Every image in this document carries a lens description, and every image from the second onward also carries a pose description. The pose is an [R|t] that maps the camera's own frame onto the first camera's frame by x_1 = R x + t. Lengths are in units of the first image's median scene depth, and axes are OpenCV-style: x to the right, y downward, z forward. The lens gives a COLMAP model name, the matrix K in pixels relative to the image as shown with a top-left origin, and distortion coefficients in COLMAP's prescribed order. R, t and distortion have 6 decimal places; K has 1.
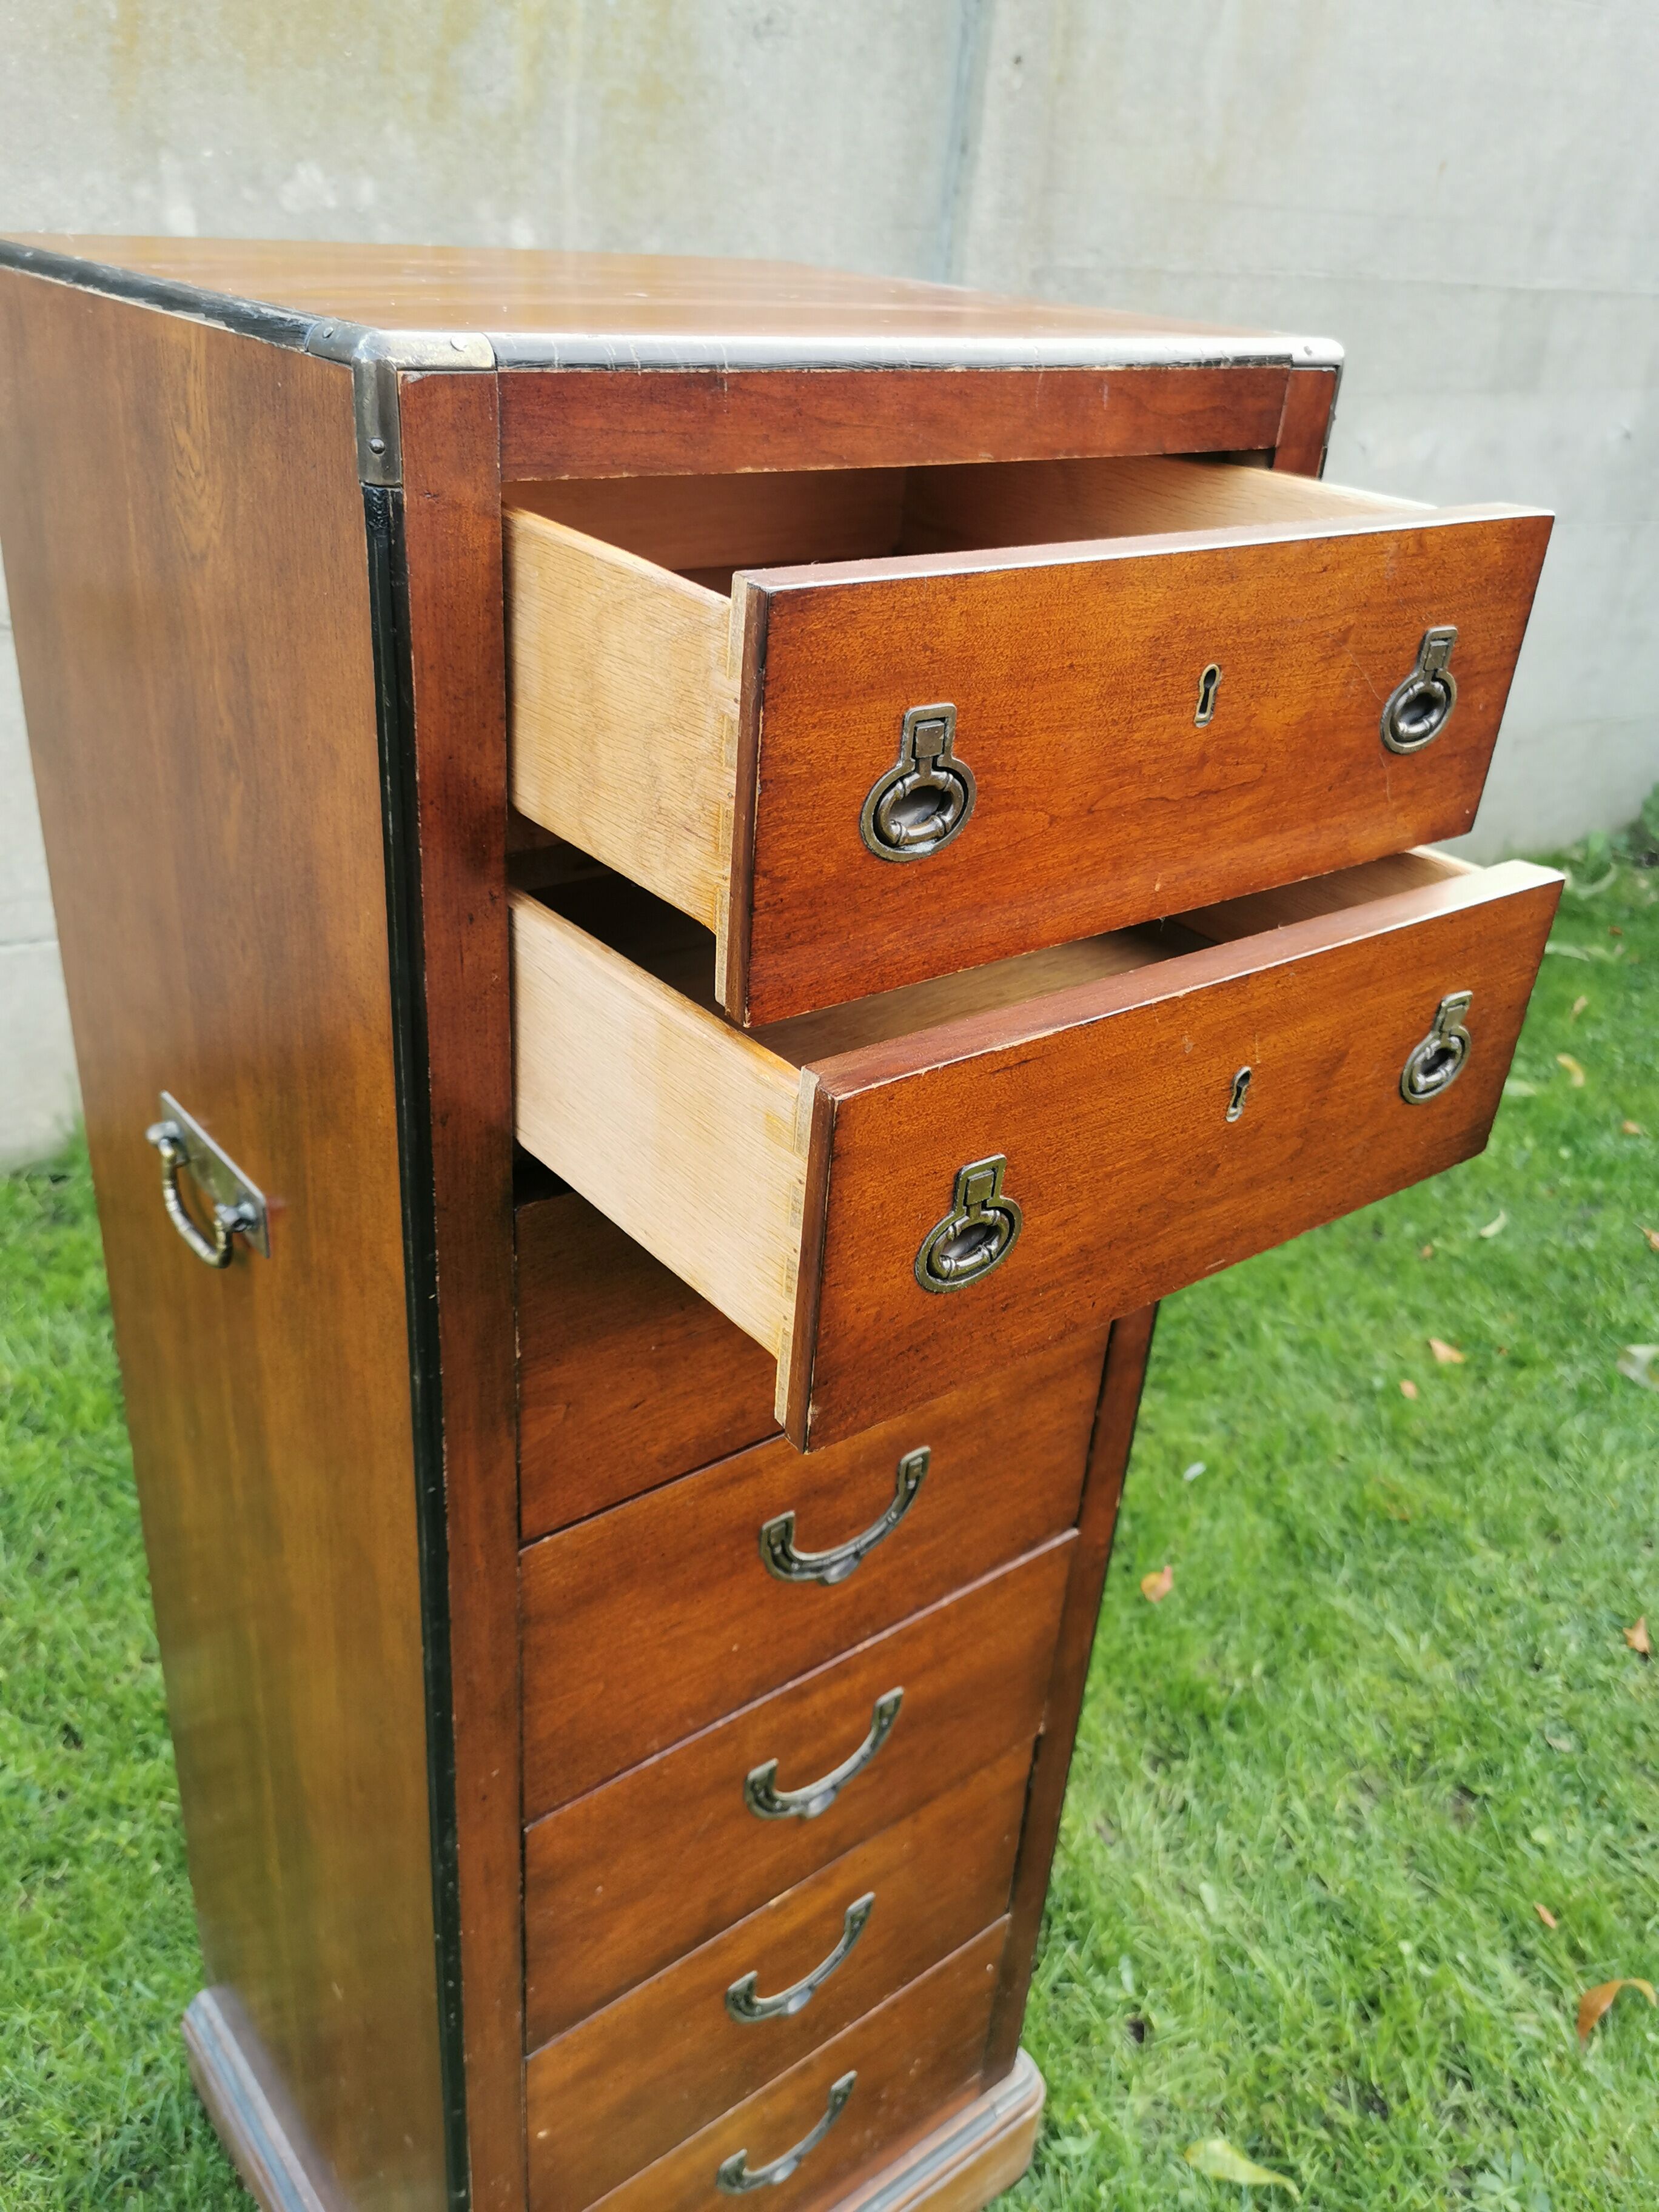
lens RADIAL K [[1767.9, 0, 821.4], [0, 1767.9, 1106.8], [0, 0, 1]] dist [0.027357, -0.050183]
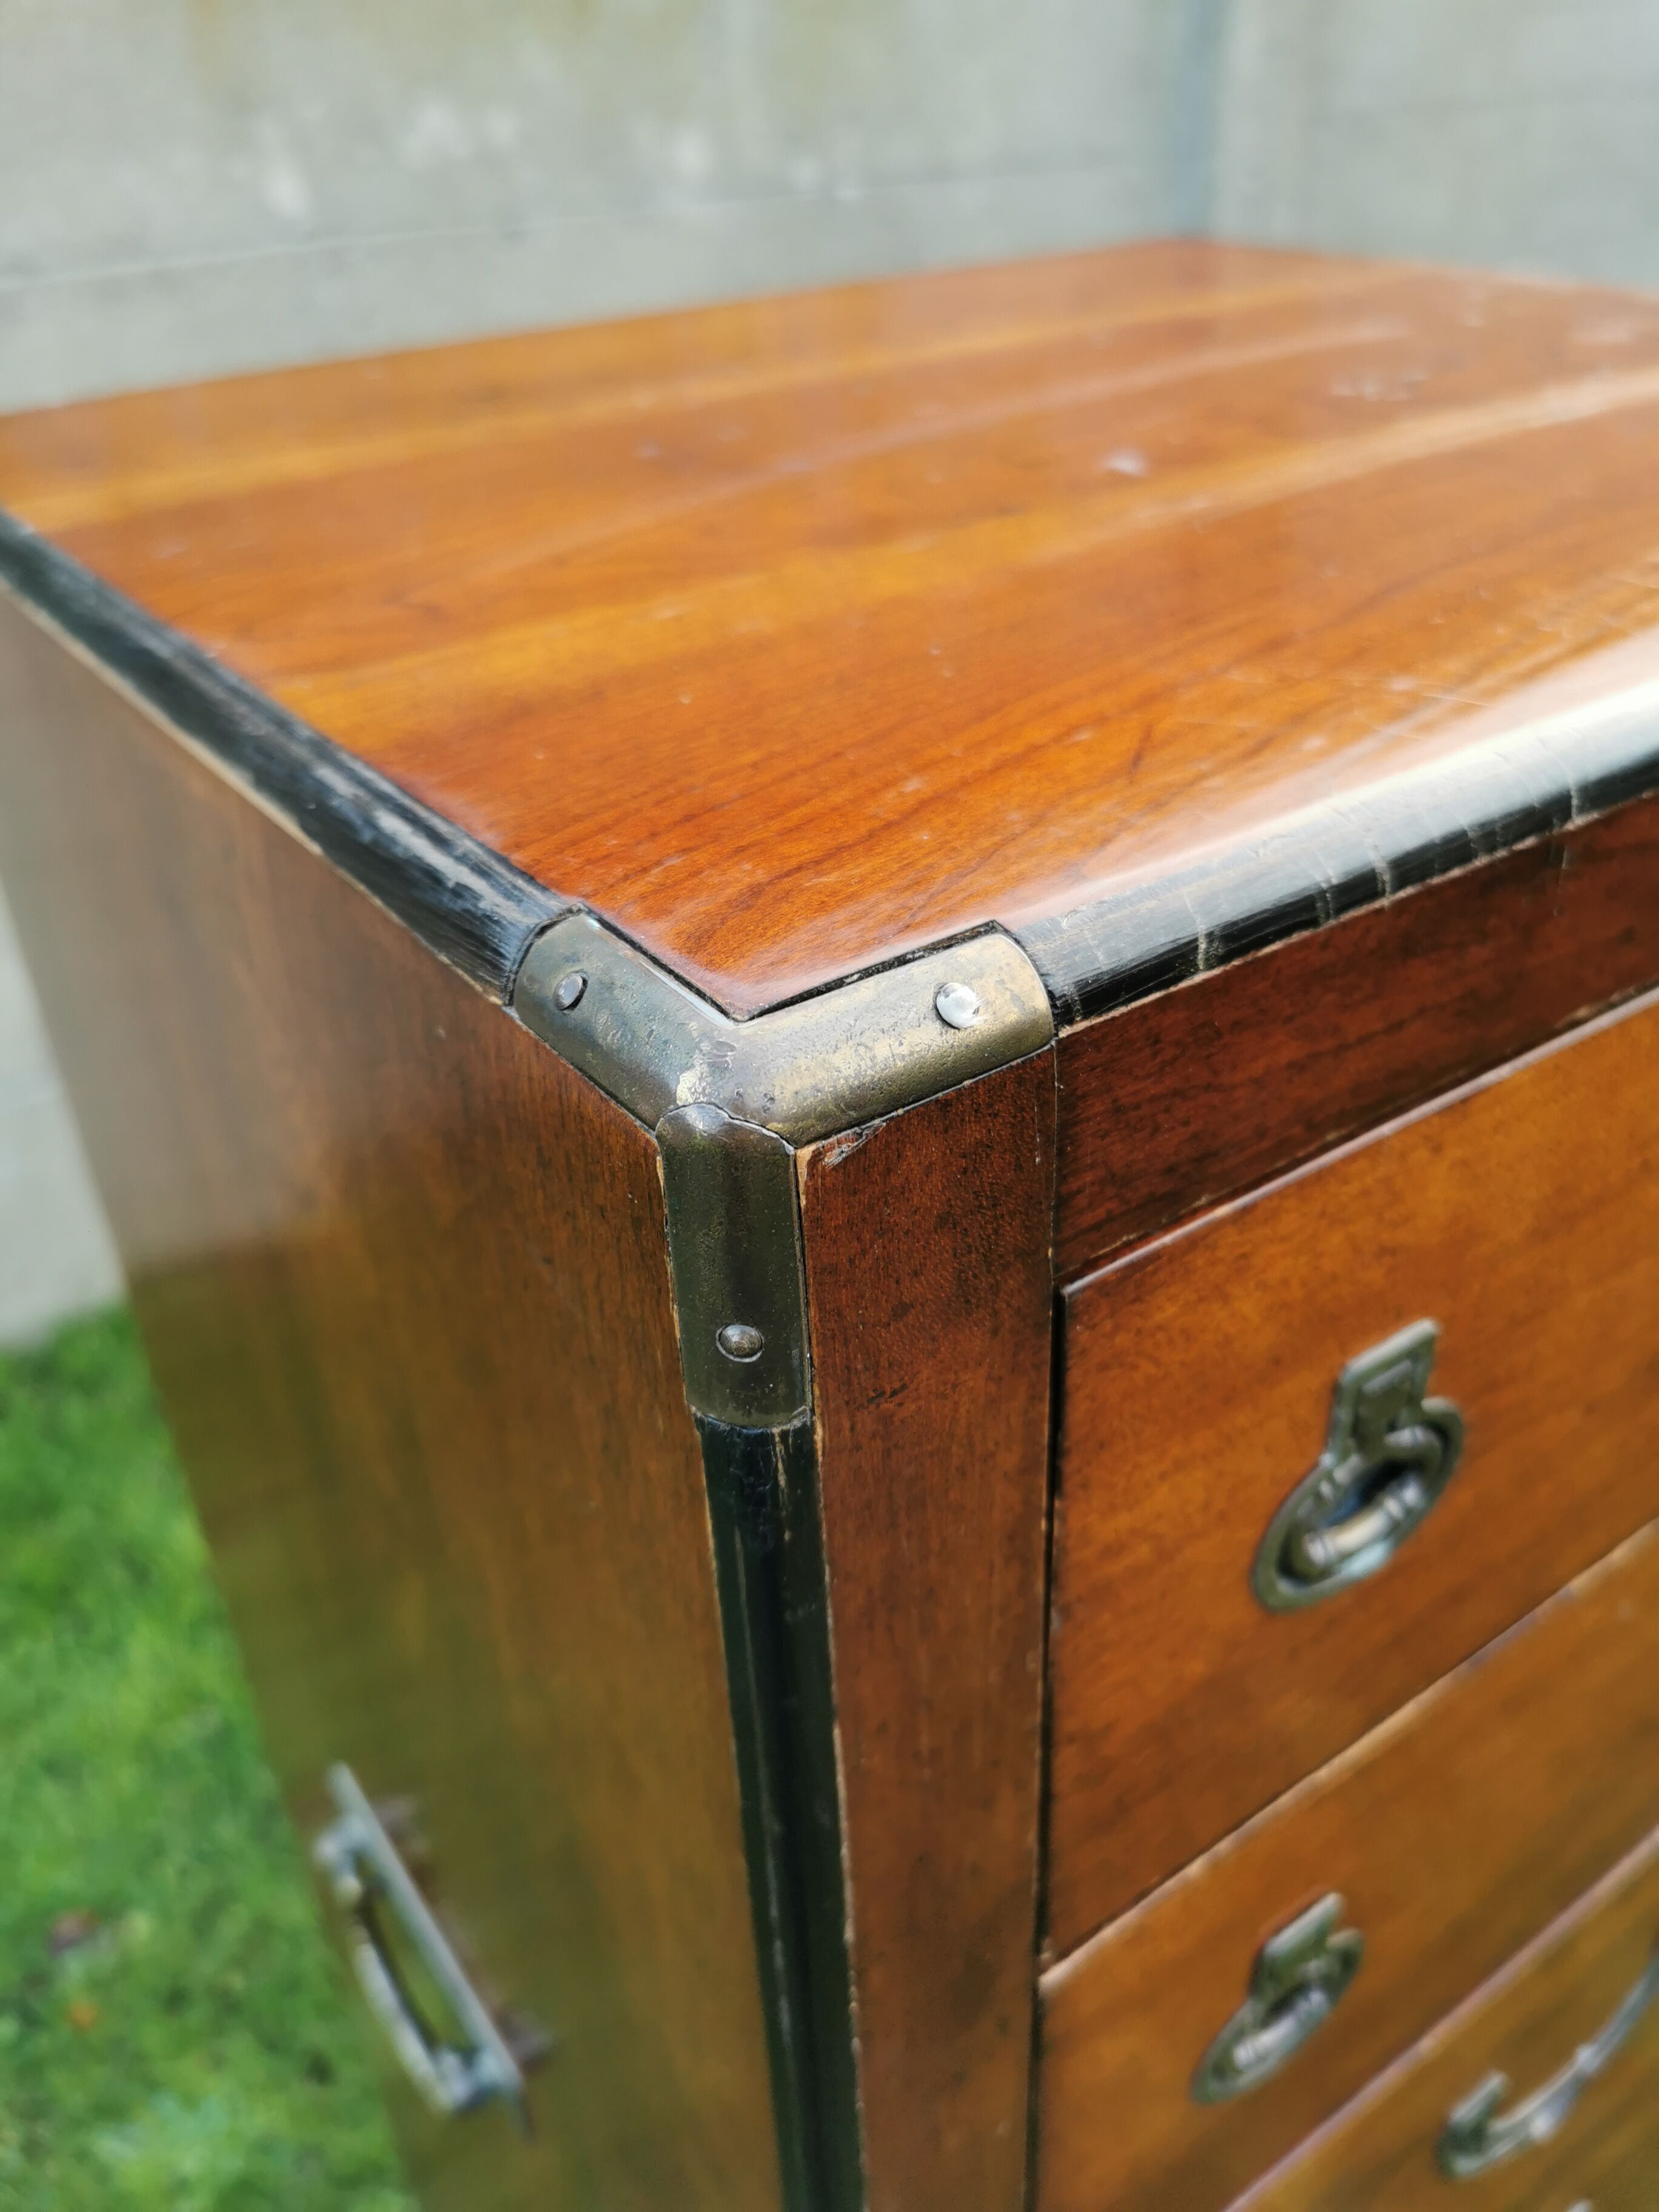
lens RADIAL K [[1767.9, 0, 821.4], [0, 1767.9, 1106.8], [0, 0, 1]] dist [0.027357, -0.050183]
pose [[0.992087, -0.062353, -0.108976, -0.182018], [0.069804, 0.995379, 0.065945, -0.406317], [0.104361, -0.073030, 0.991855, 0.626073]]
